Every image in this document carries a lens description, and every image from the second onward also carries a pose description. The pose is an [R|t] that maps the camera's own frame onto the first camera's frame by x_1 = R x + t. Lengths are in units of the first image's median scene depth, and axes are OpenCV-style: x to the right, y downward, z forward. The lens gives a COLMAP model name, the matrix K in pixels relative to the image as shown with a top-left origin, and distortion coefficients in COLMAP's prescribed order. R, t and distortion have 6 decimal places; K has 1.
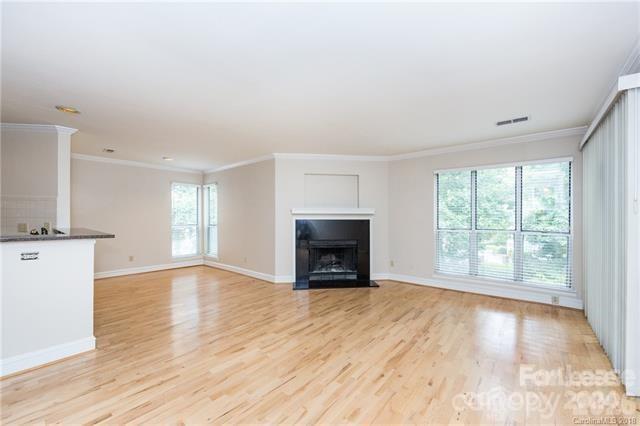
lens RADIAL K [[256.0, 0, 331.0], [0, 256.0, 217.6], [0, 0, 1]] dist [0.000260, 0.000059]
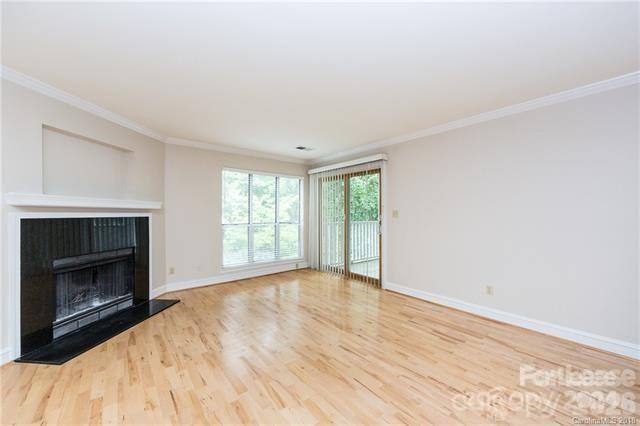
lens RADIAL K [[254.4, 0, 320.0], [0, 254.4, 213.0], [0, 0, 1]] dist [0.001756, 0.000324]
pose [[0.213719, 0.001188, 0.976894, -0.536094], [0.001184, 0.999998, -0.001476, -0.001427], [-0.976894, 0.001472, 0.213717, 0.446450]]
